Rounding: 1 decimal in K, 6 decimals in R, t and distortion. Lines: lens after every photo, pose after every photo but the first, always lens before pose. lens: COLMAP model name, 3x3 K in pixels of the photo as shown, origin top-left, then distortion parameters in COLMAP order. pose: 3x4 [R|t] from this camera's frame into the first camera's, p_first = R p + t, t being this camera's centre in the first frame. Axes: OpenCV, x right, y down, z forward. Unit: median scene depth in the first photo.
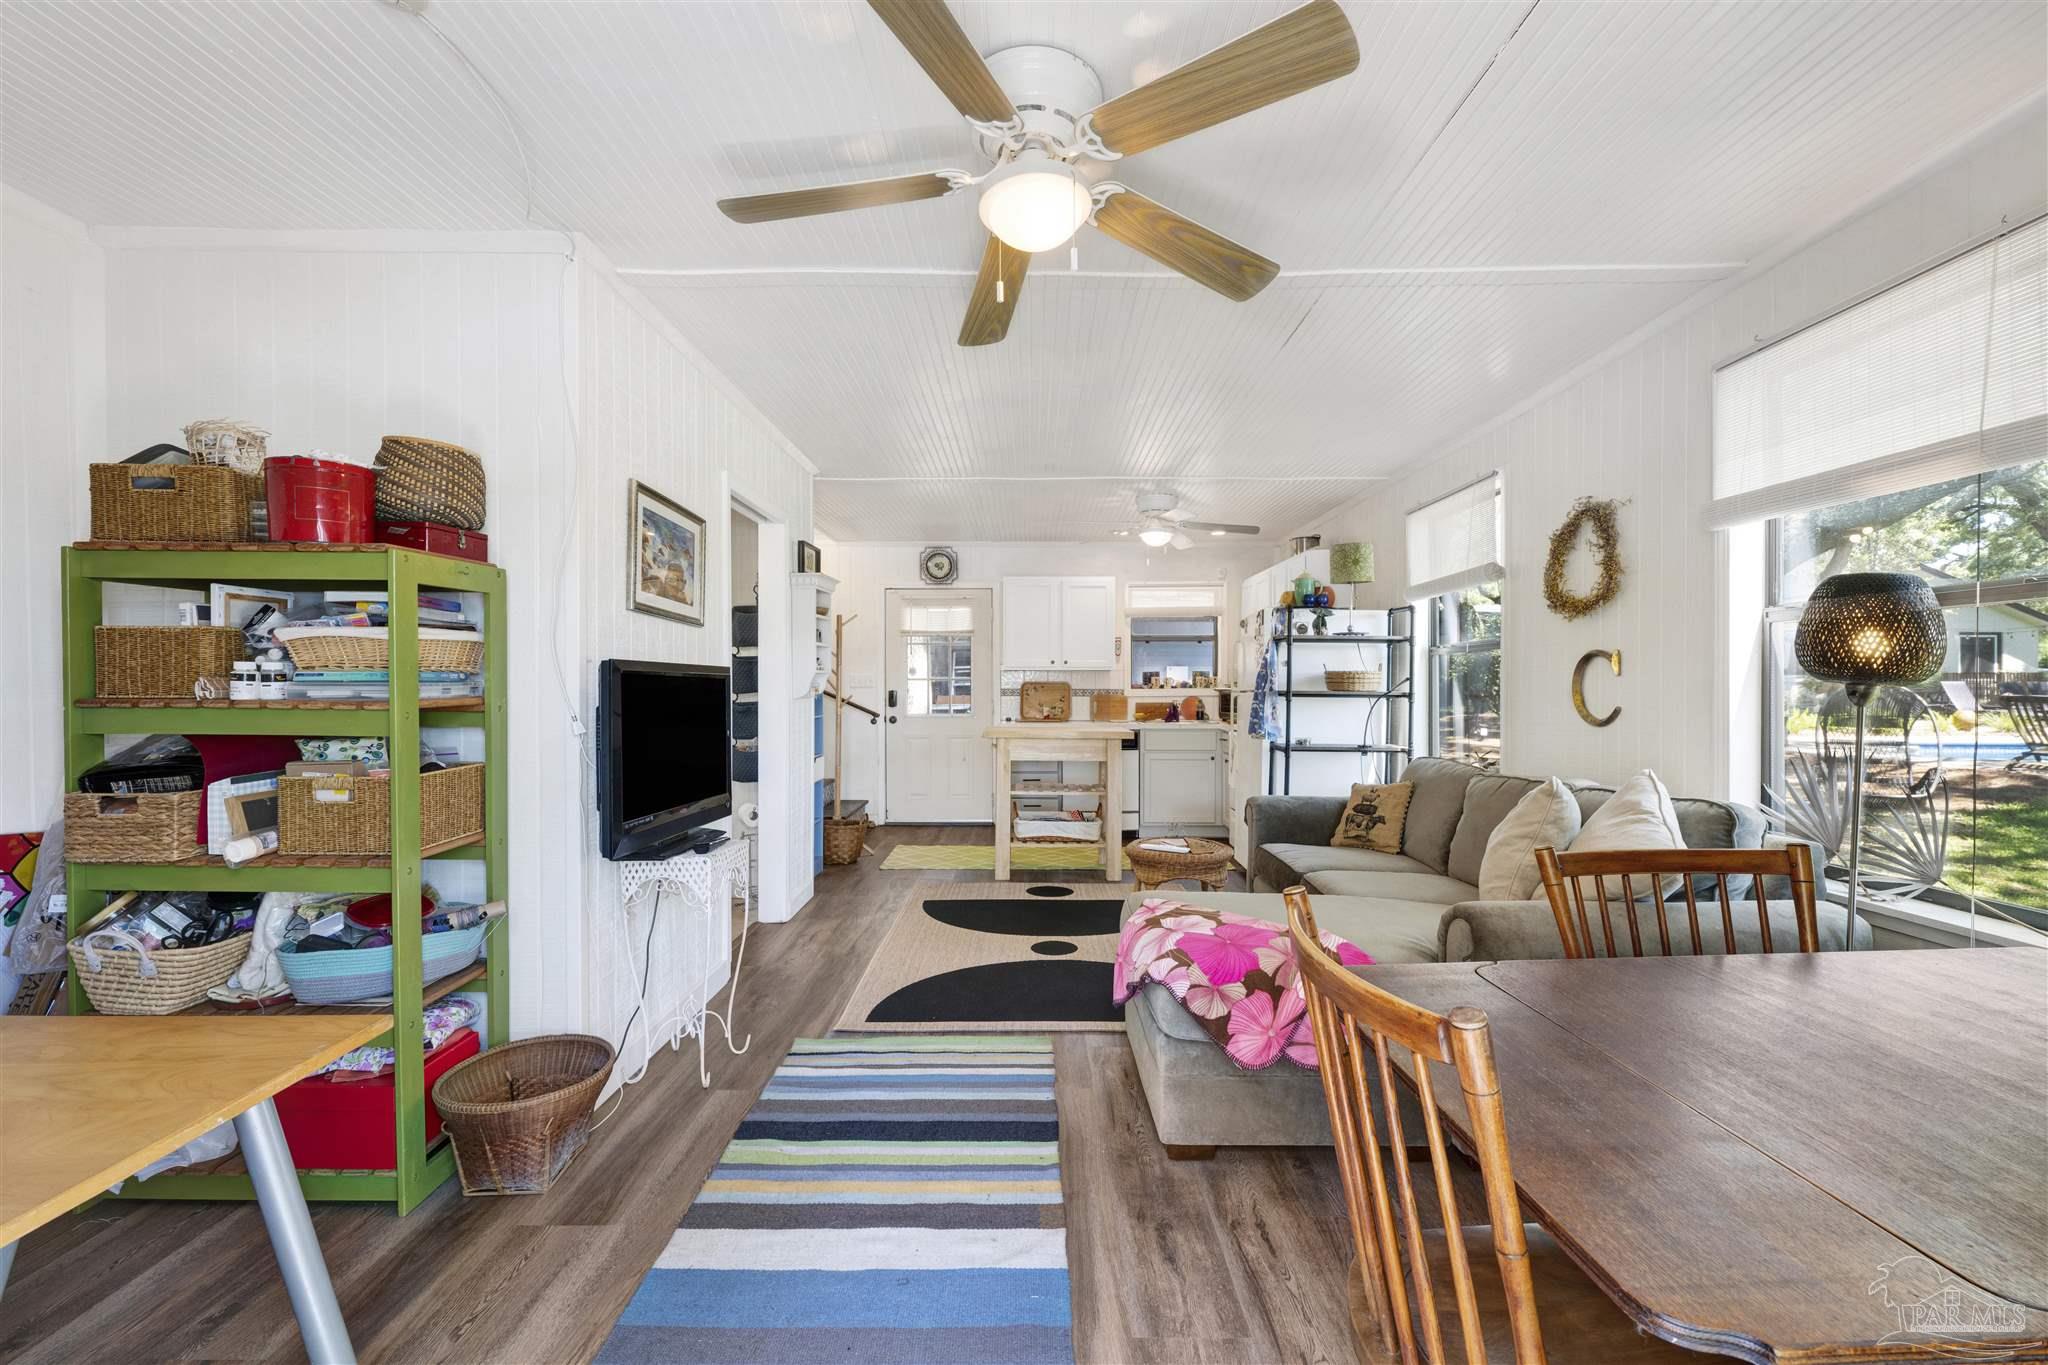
lens RADIAL K [[869.6, 0, 1019.5], [0, 869.6, 692.3], [0, 0, 1]] dist [0.000660, 0.000014]
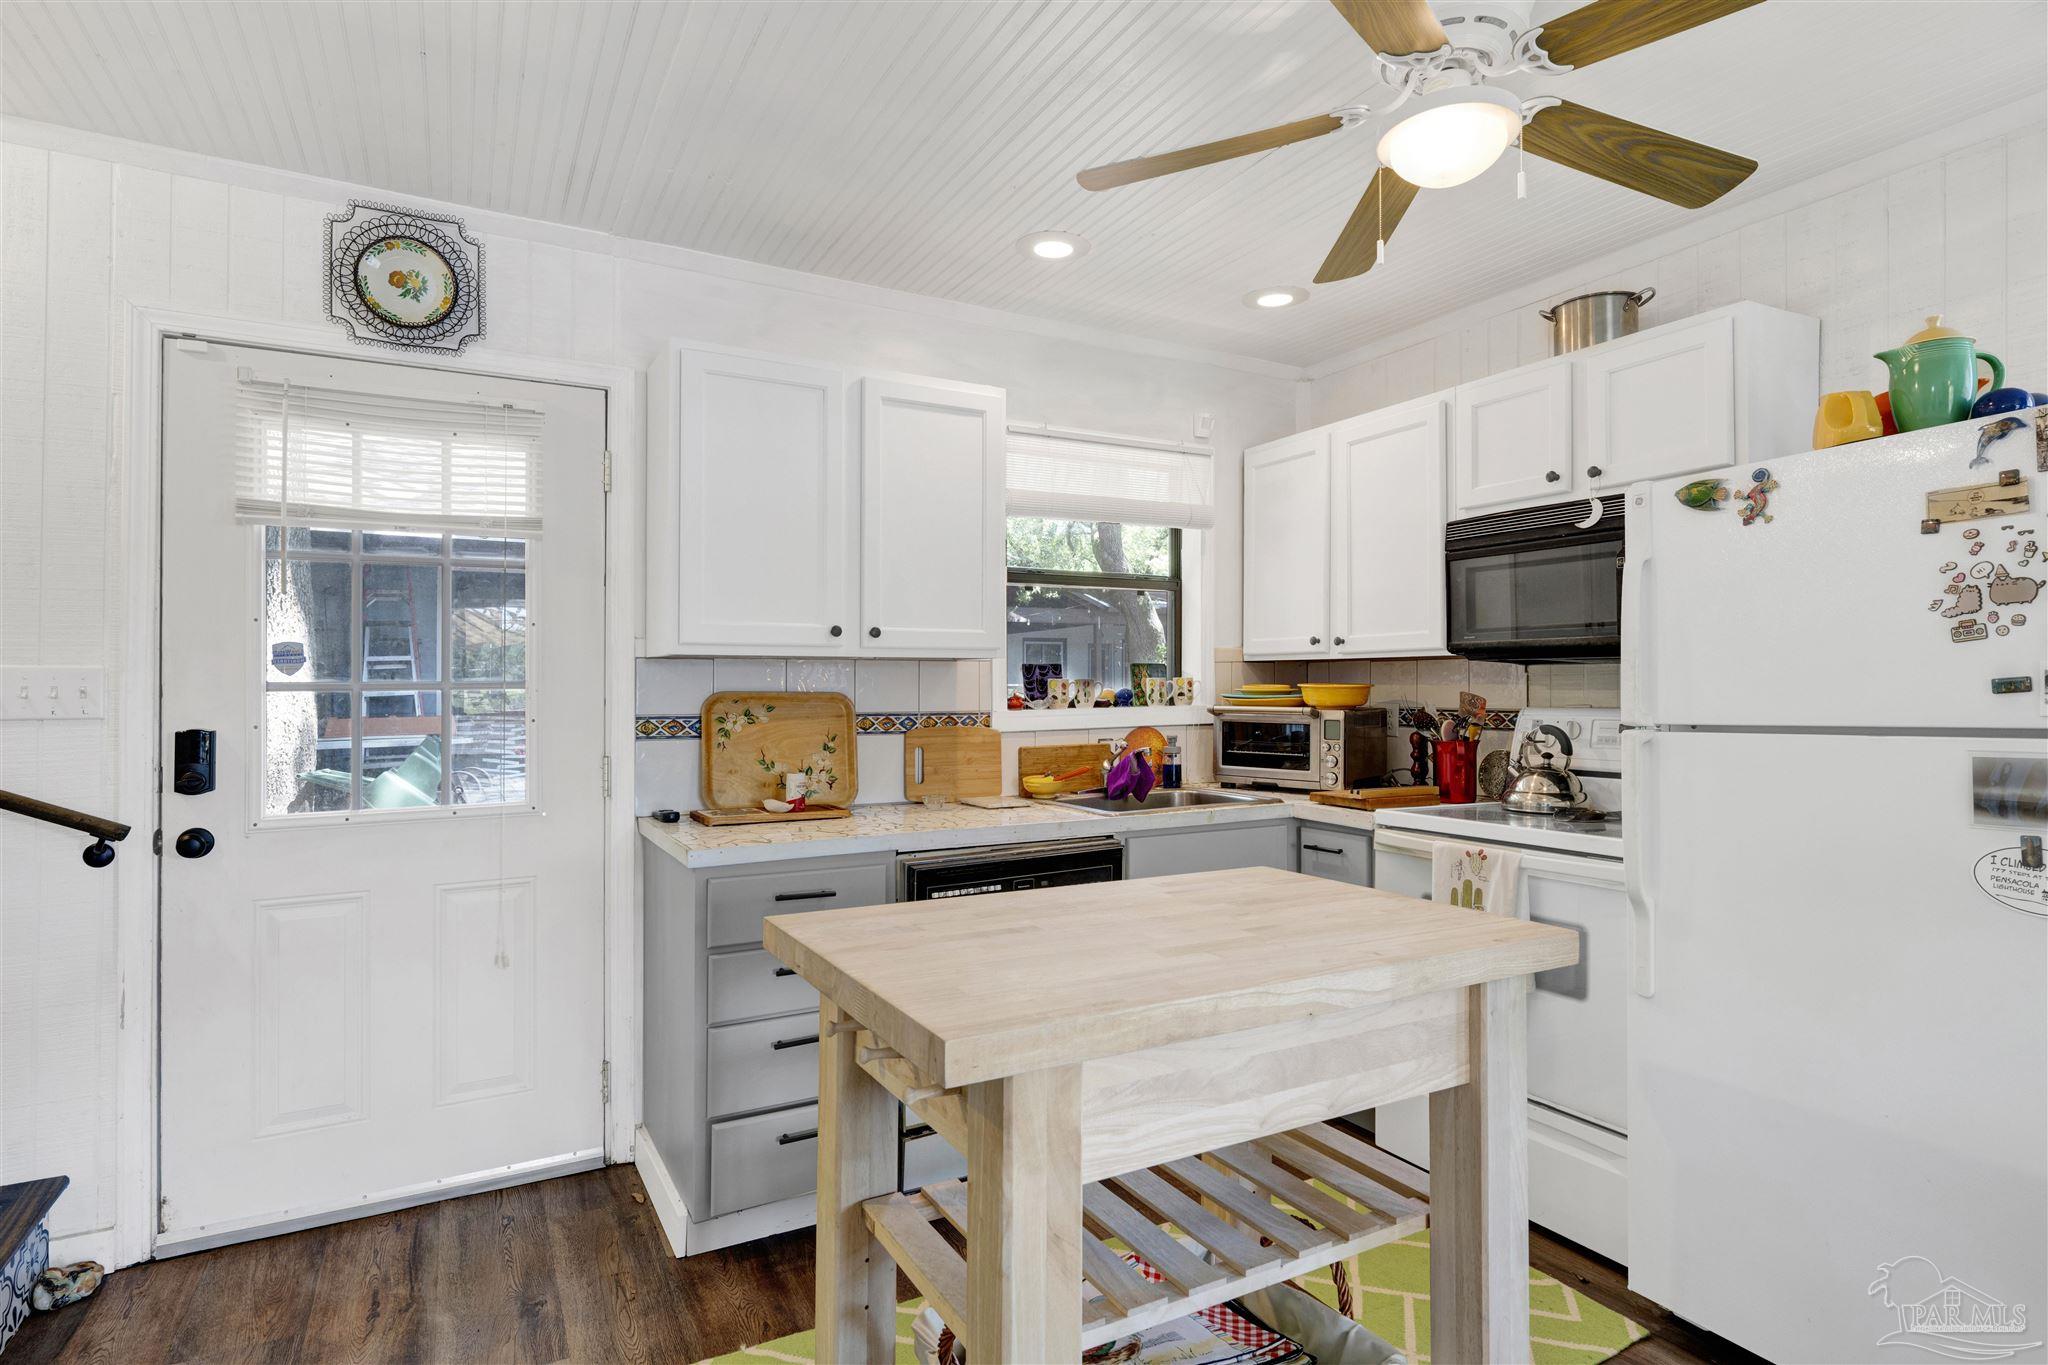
lens RADIAL K [[1062.2, 0, 1031.1], [0, 1062.2, 674.6], [0, 0, 1]] dist [0.001194, 0.000271]
pose [[0.867465, 0.001220, 0.497497, -0.087918], [0.008475, 0.999816, -0.017229, -0.011453], [-0.497426, 0.019161, 0.867295, 0.604381]]
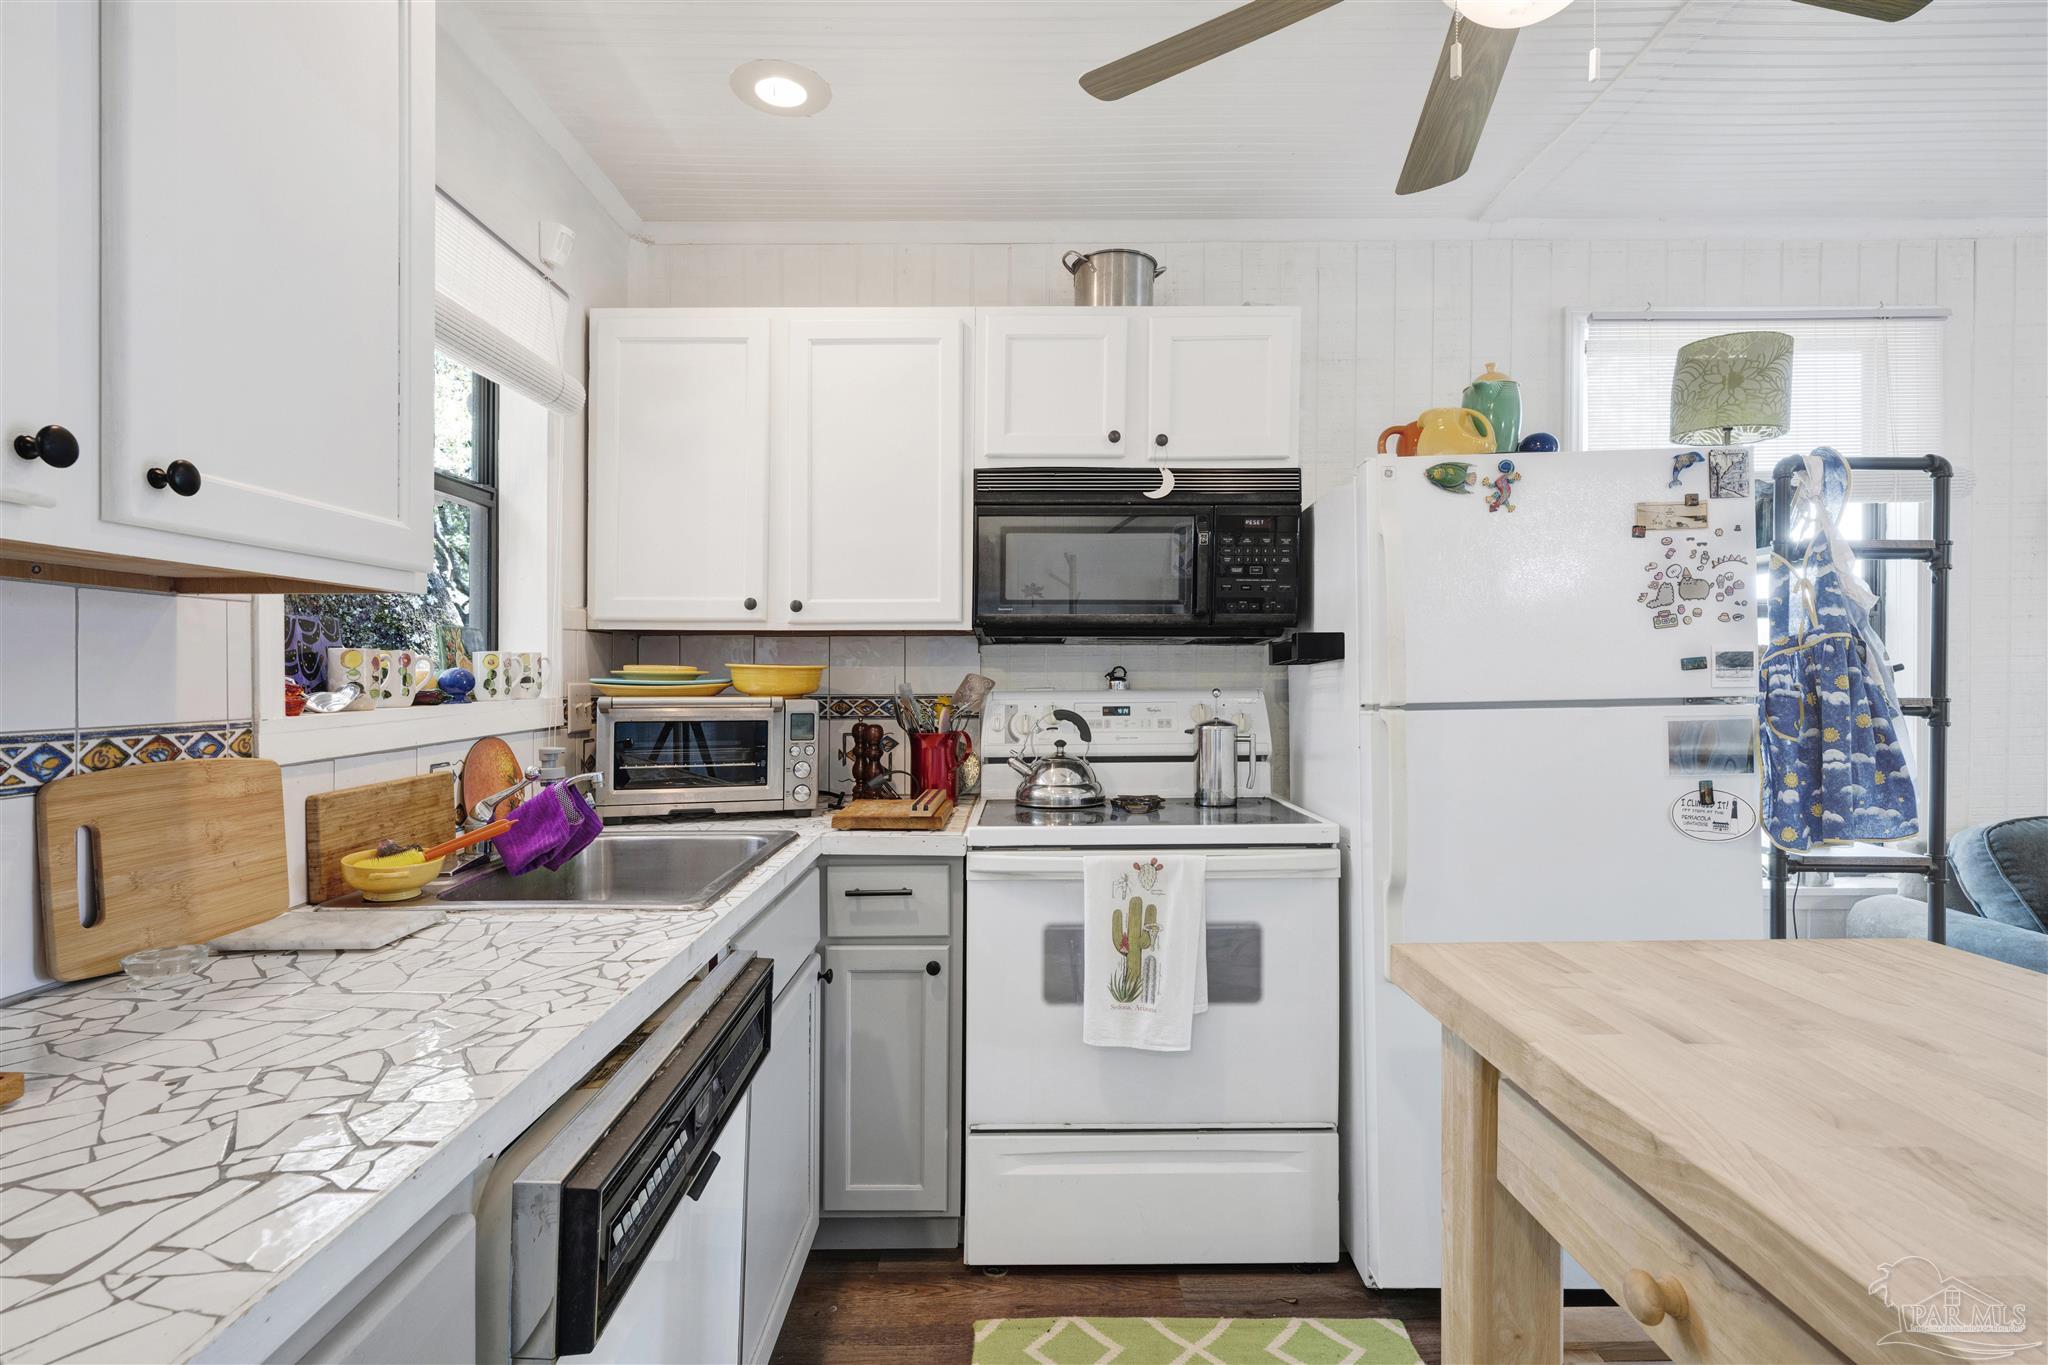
lens RADIAL K [[988.4, 0, 1024.3], [0, 988.4, 674.0], [0, 0, 1]] dist [0.003046, 0.000155]
pose [[-0.016694, -0.002342, 0.999858, -0.060454], [0.010348, 0.999943, 0.002515, -0.011014], [-0.999807, 0.010389, -0.016669, 0.865291]]
